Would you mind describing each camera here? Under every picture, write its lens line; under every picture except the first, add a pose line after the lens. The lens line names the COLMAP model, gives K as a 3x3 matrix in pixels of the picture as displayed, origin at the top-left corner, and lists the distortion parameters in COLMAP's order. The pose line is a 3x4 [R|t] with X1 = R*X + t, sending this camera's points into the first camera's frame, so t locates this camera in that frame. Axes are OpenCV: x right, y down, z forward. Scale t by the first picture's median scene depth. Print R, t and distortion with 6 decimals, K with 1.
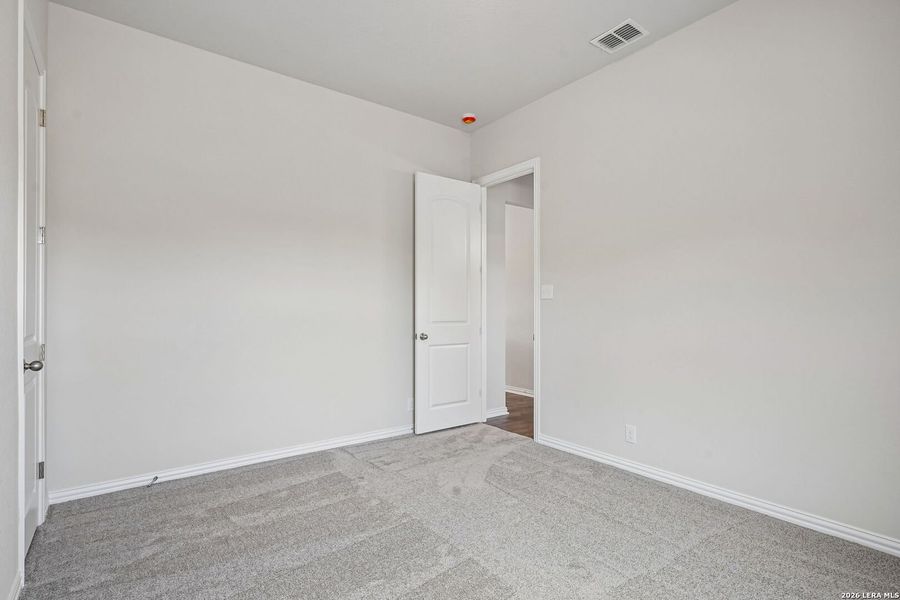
lens RADIAL K [[443.3, 0, 450.0], [0, 443.3, 300.0], [0, 0, 1]] dist [-0.002033, 0.000455]
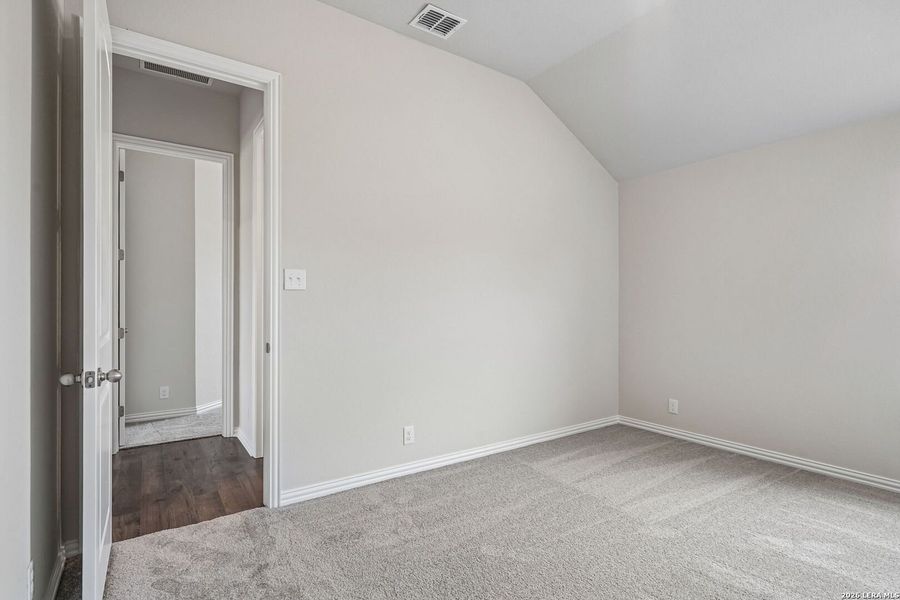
lens RADIAL K [[443.3, 0, 450.0], [0, 443.3, 300.0], [0, 0, 1]] dist [-0.002033, 0.000455]
pose [[0.053439, 0.011148, 0.998509, -0.451037], [-0.015299, 0.999829, -0.010344, 0.017350], [-0.998454, -0.014723, 0.053600, 0.717499]]
